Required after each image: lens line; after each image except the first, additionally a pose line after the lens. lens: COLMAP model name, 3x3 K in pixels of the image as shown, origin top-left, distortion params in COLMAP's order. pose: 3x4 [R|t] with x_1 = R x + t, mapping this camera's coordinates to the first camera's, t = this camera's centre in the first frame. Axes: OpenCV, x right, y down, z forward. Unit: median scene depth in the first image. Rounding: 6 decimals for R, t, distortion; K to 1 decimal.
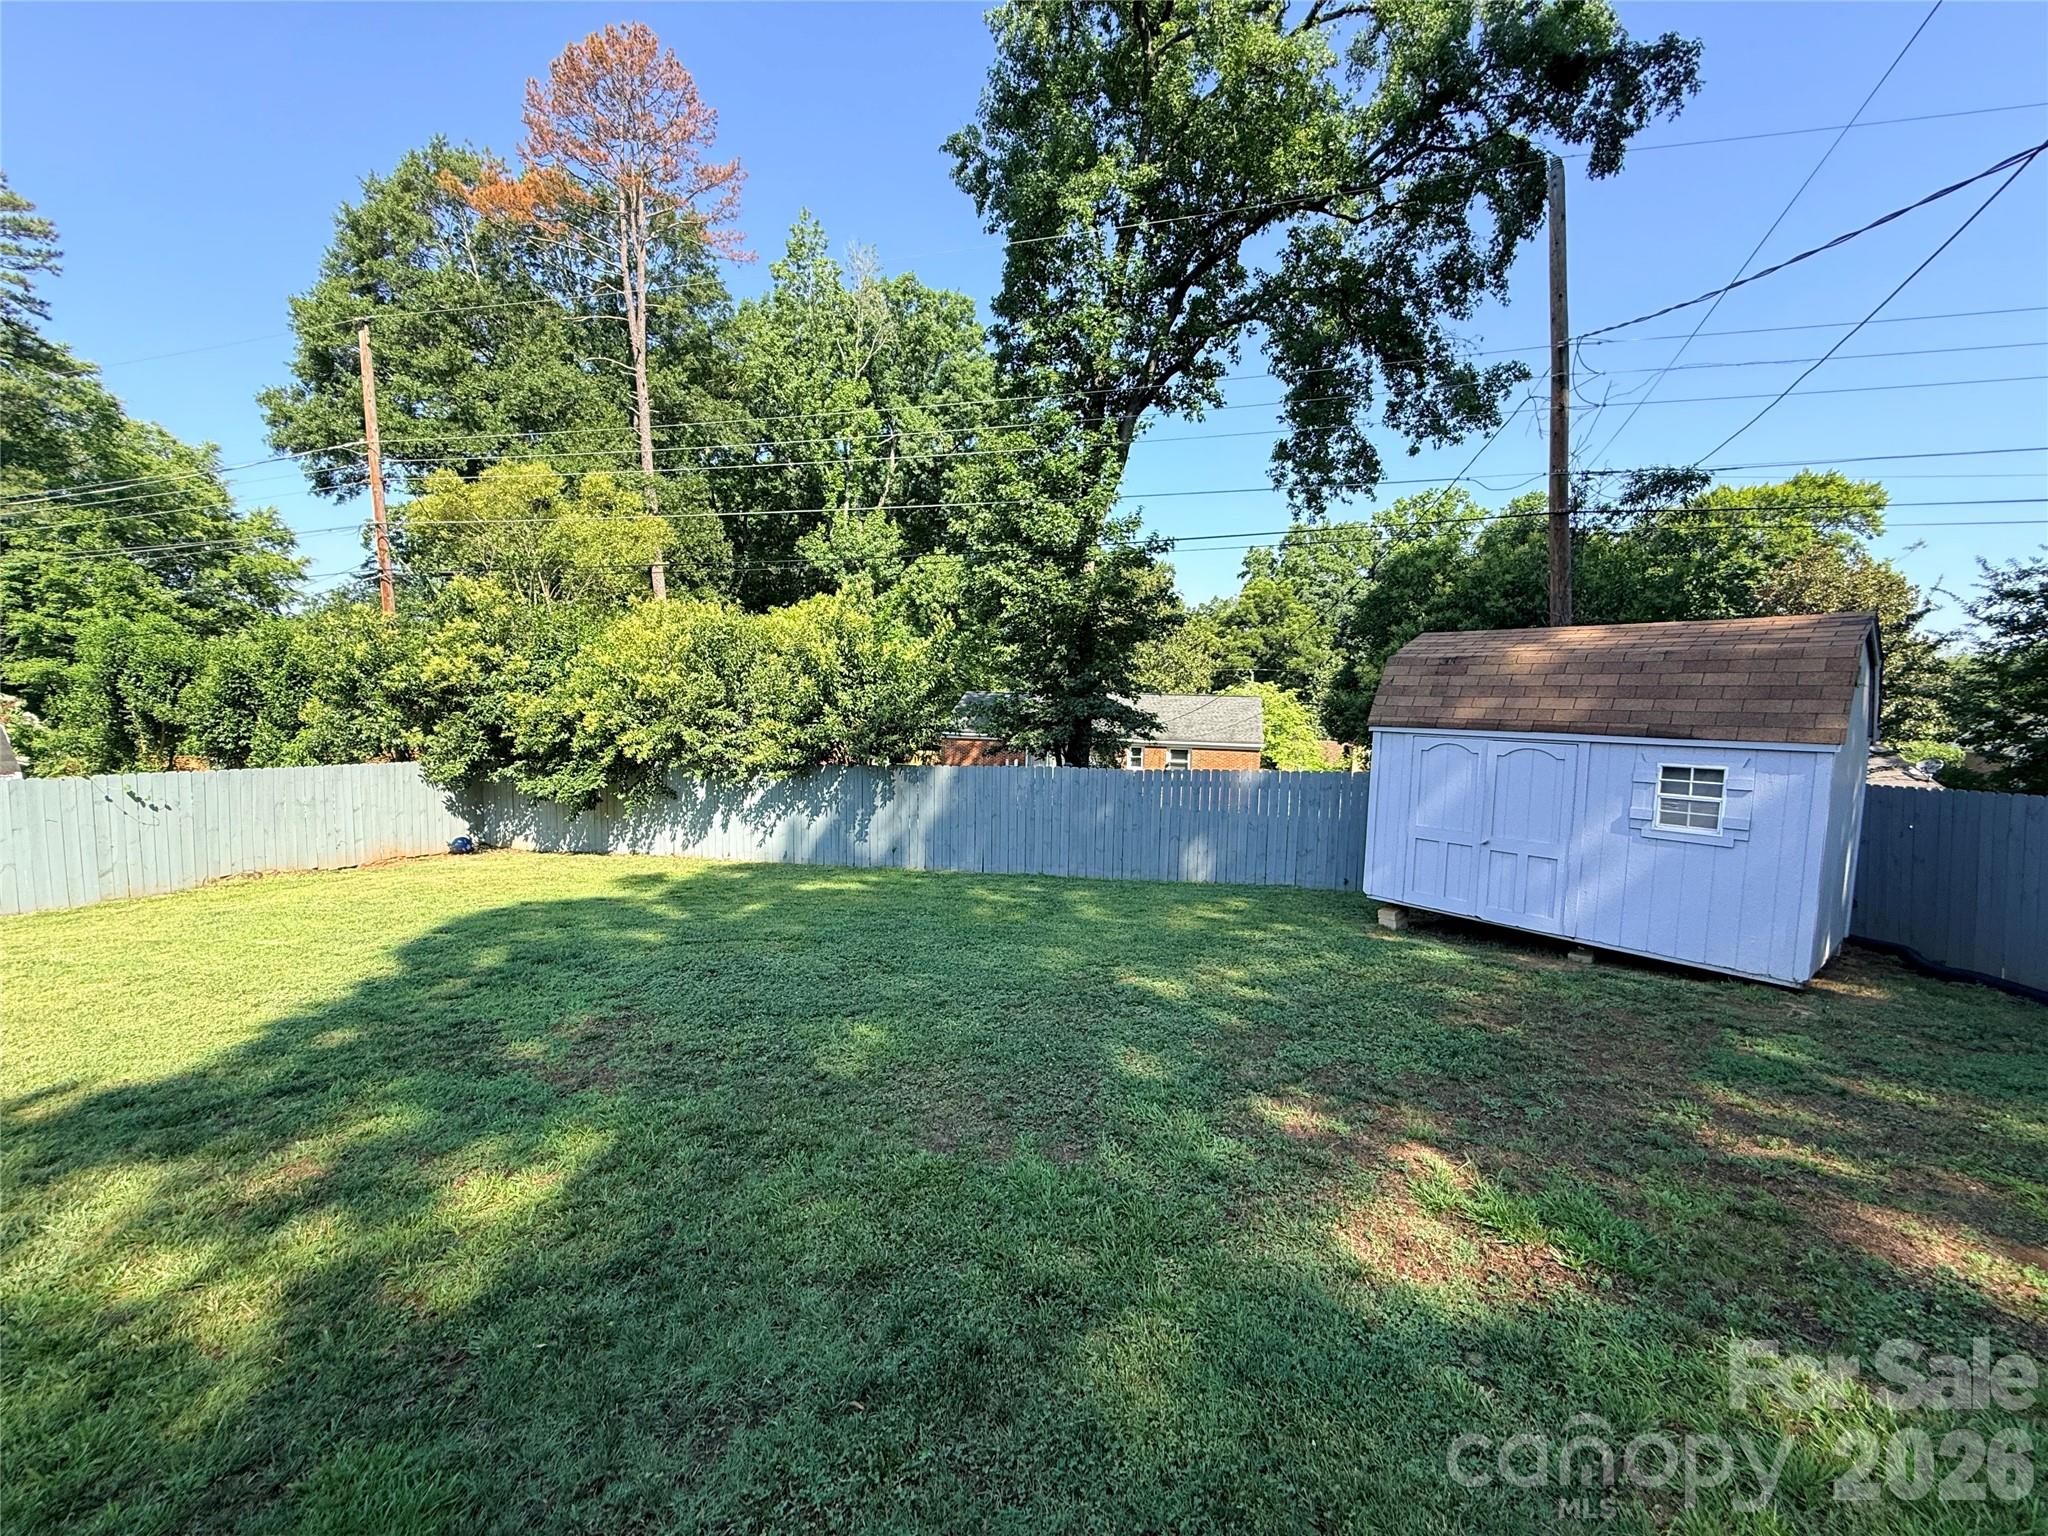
lens RADIAL K [[816.3, 0, 1020.5], [0, 816.3, 769.0], [0, 0, 1]] dist [0.002333, -0.000581]
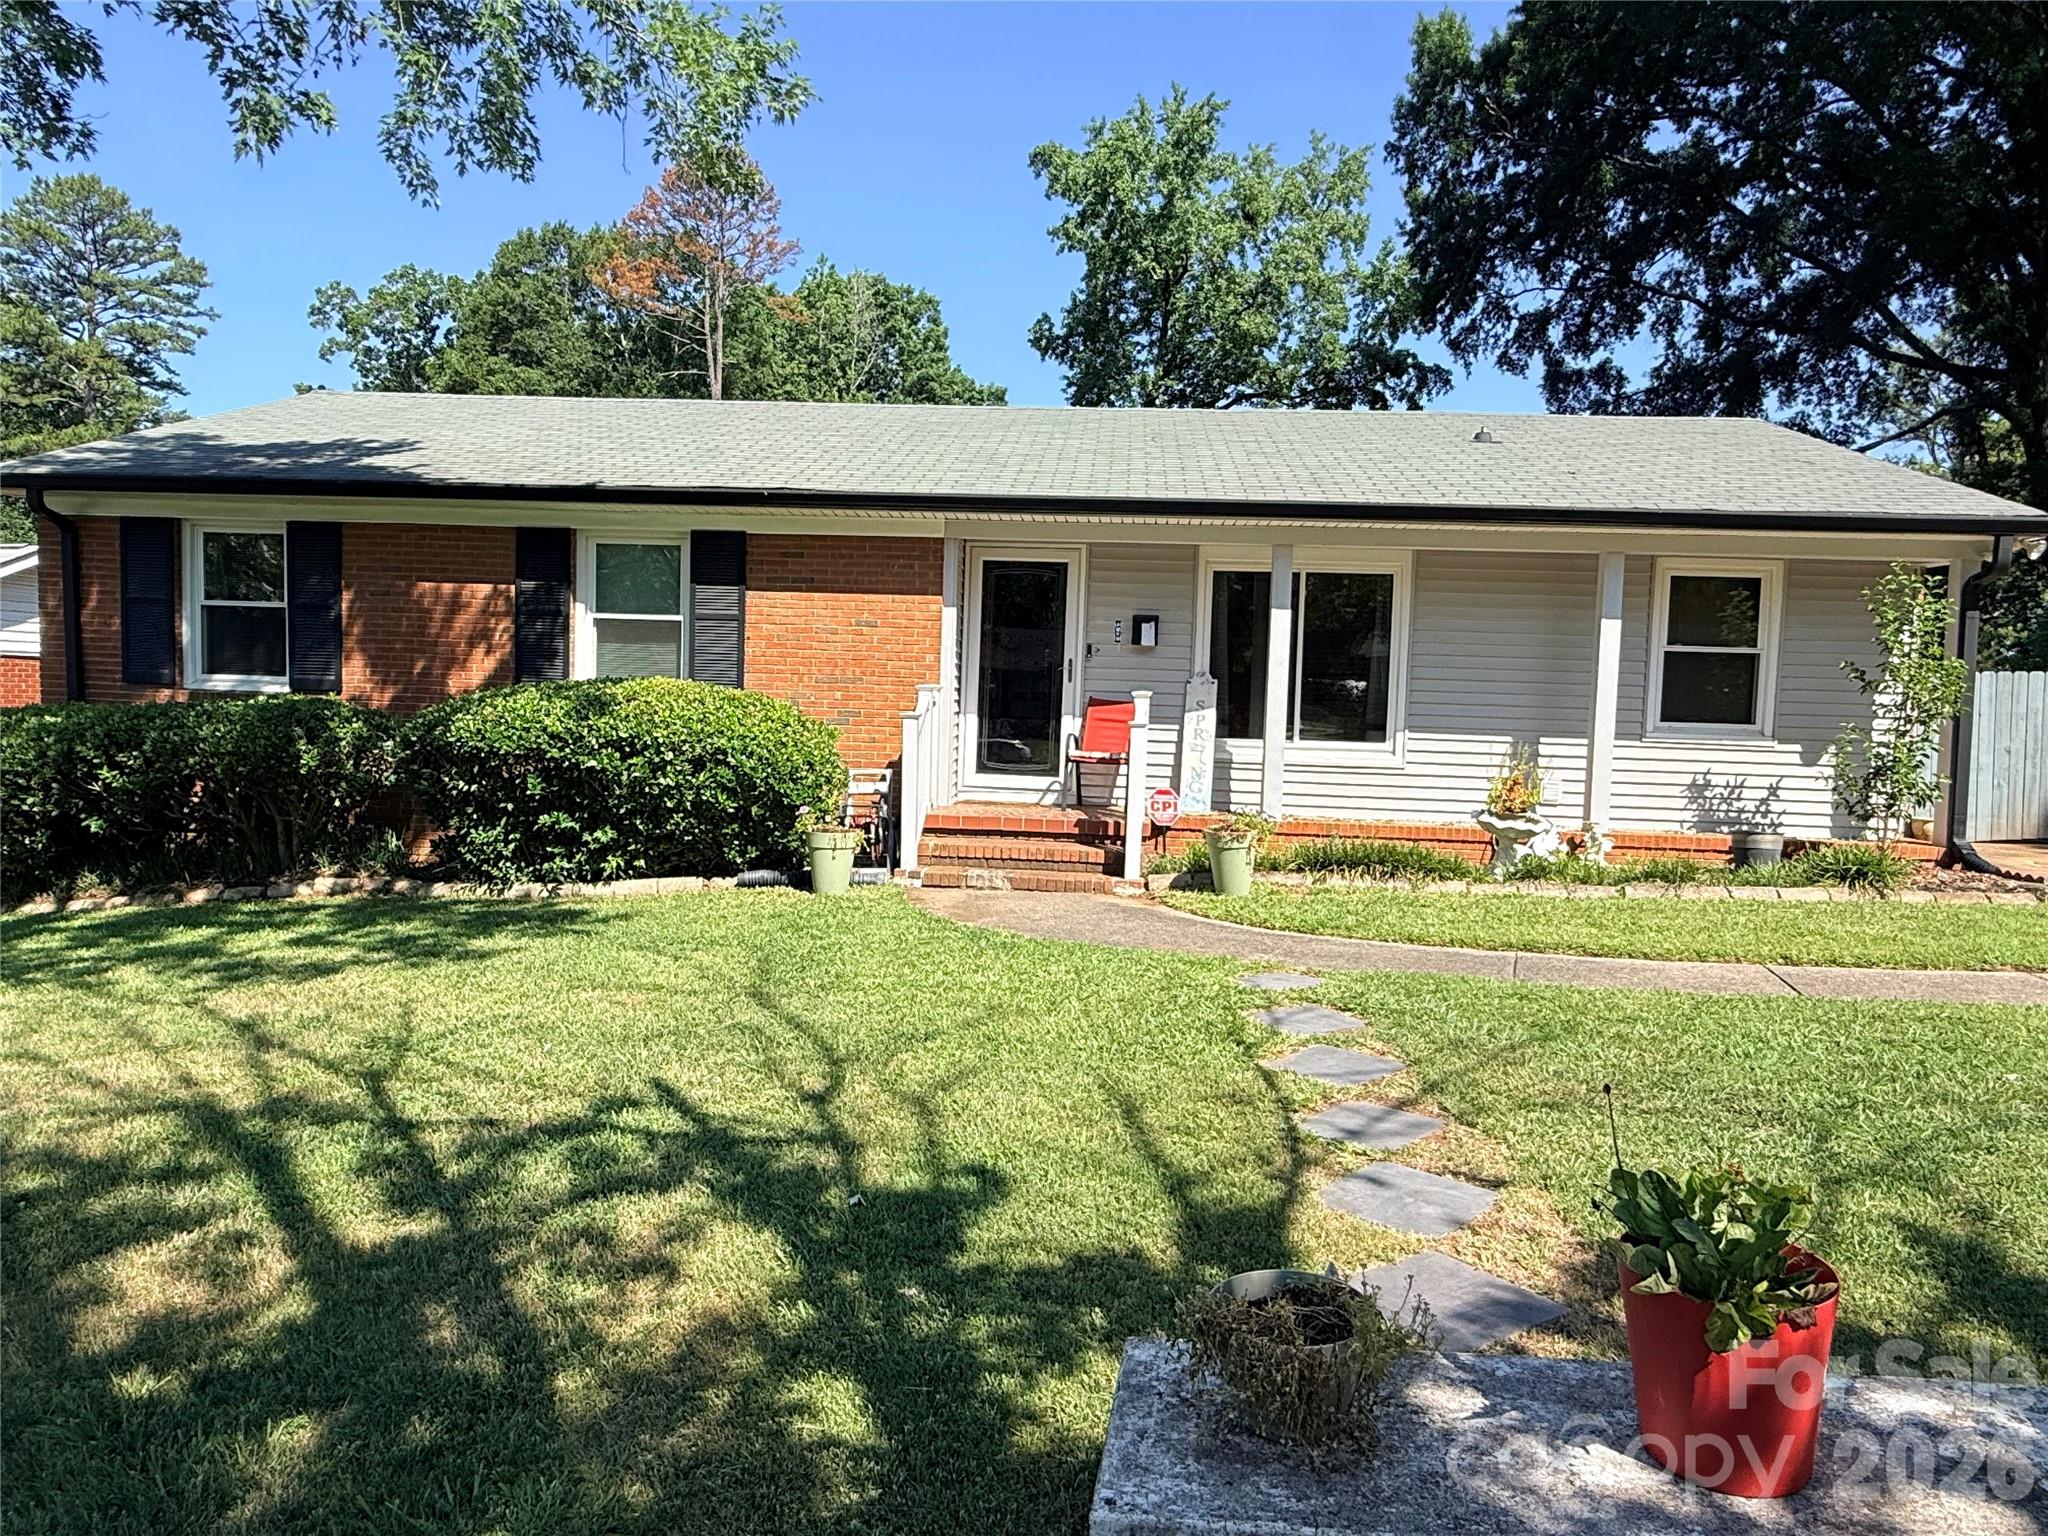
lens RADIAL K [[1288.4, 0, 1023.7], [0, 1288.4, 771.4], [0, 0, 1]] dist [-0.000640, 0.001593]
pose [[0.985220, 0.001540, 0.171286, -0.517160], [0.004263, 0.999429, -0.033506, 0.131672], [-0.171240, 0.033741, 0.984651, -1.331862]]
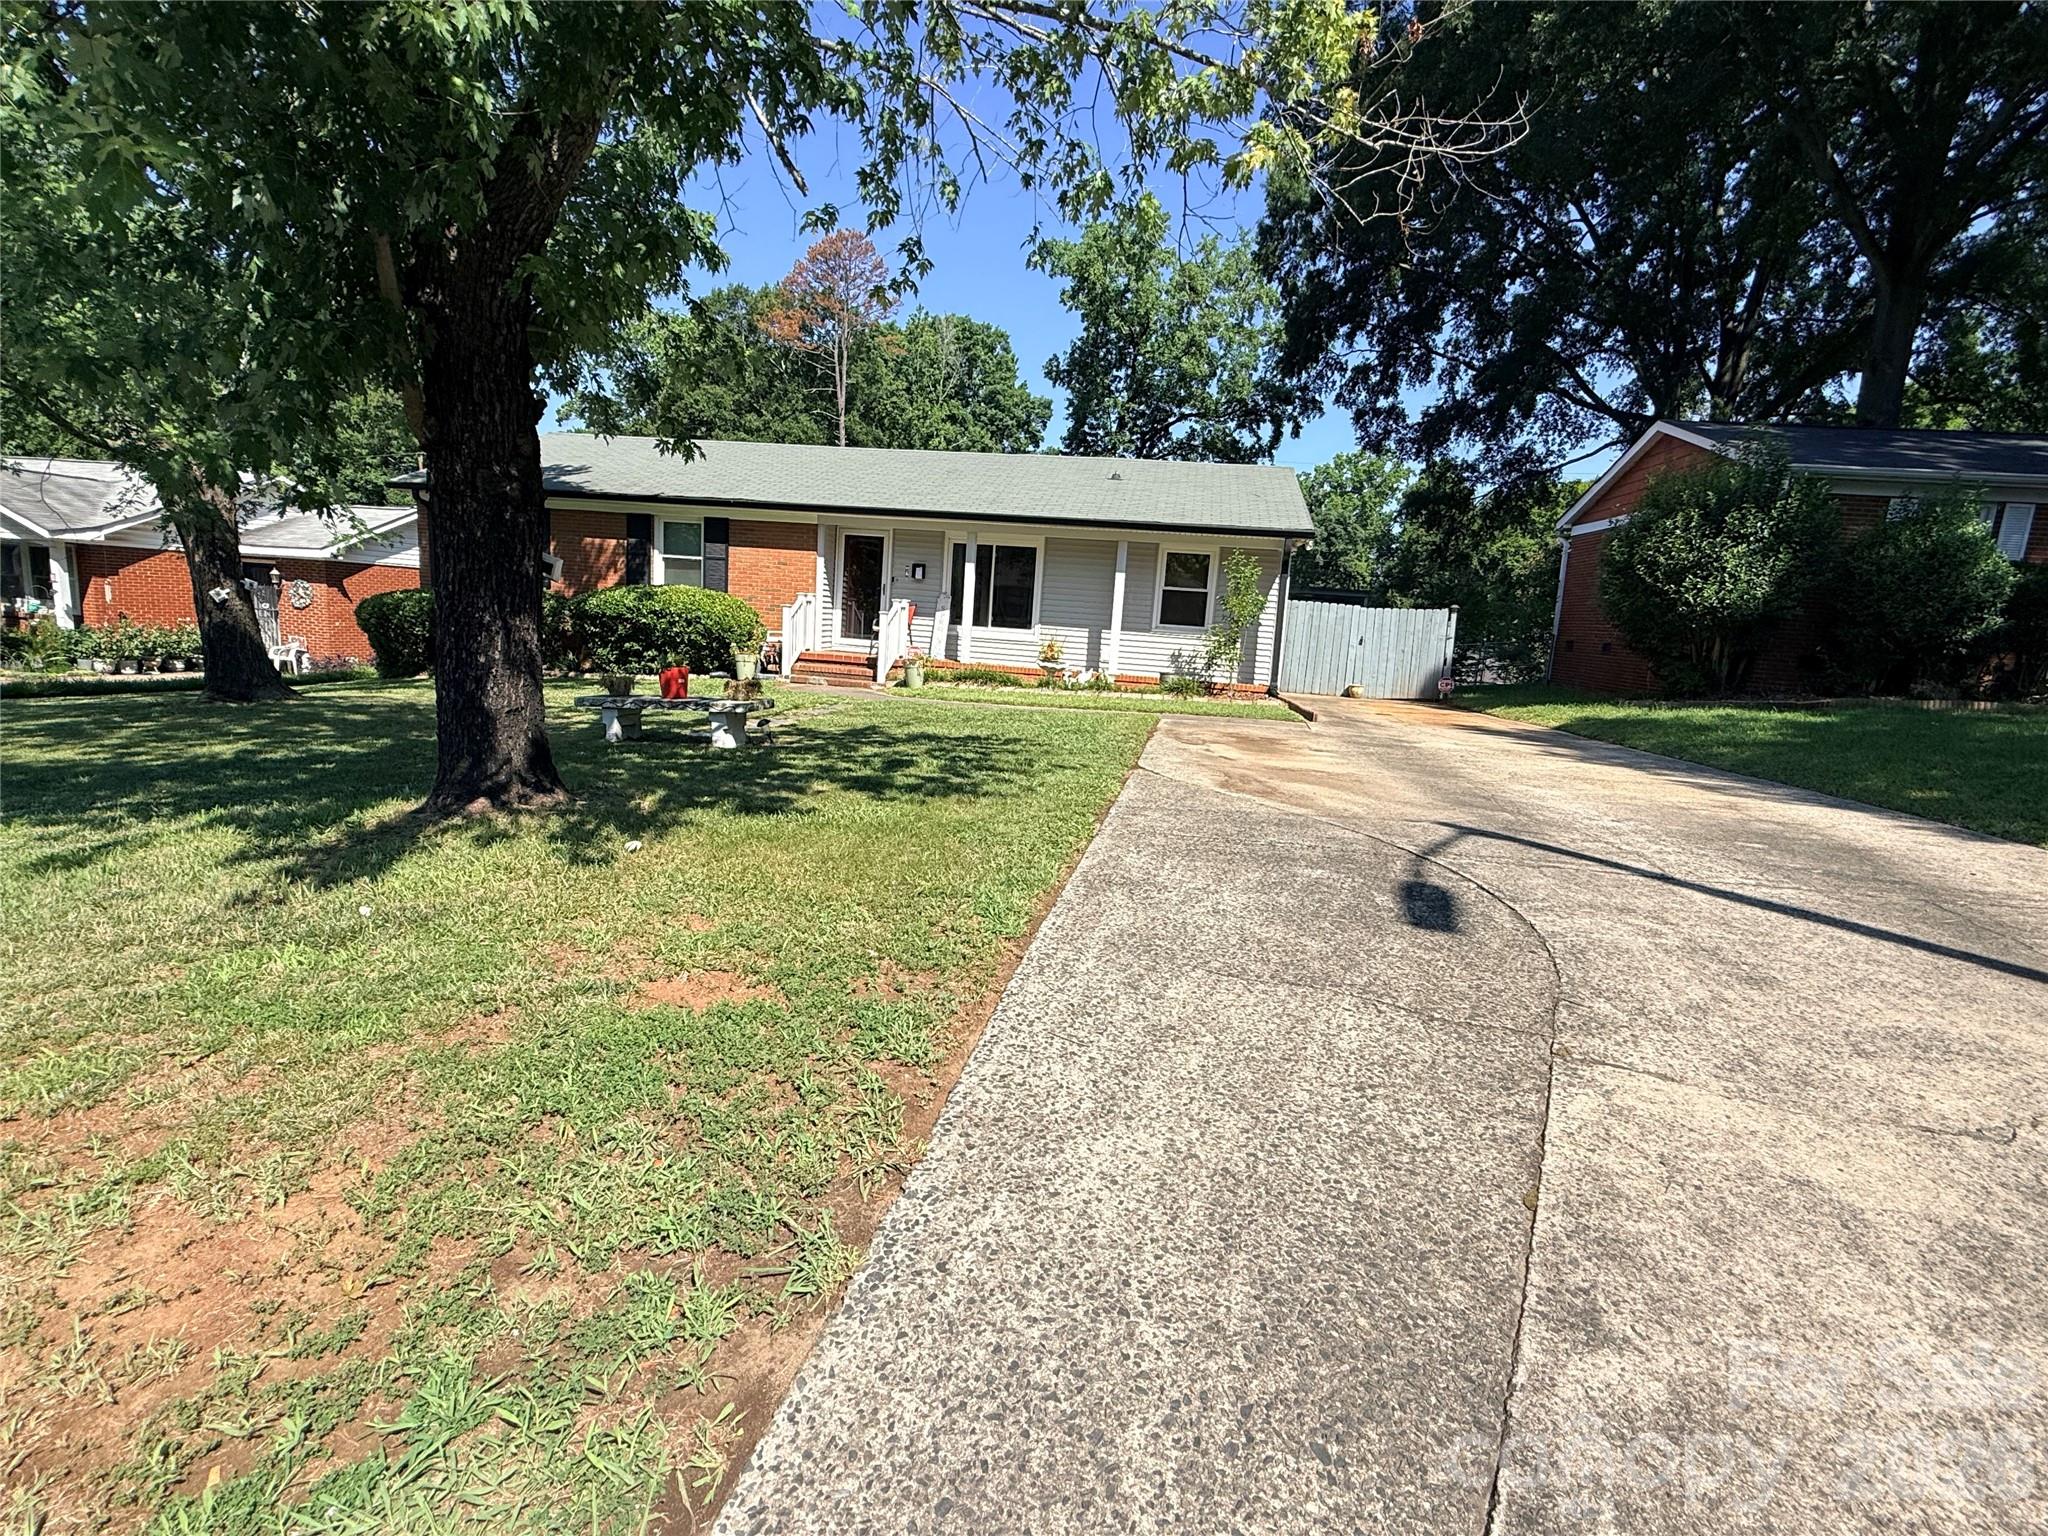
lens RADIAL K [[952.2, 0, 1024.0], [0, 952.2, 768.0], [0, 0, 1]] dist [0.000948, -0.000009]
pose [[0.995413, 0.034459, 0.089247, -0.343420], [-0.040035, 0.997306, 0.061462, 0.173391], [-0.086889, -0.064753, 0.994111, -1.673235]]
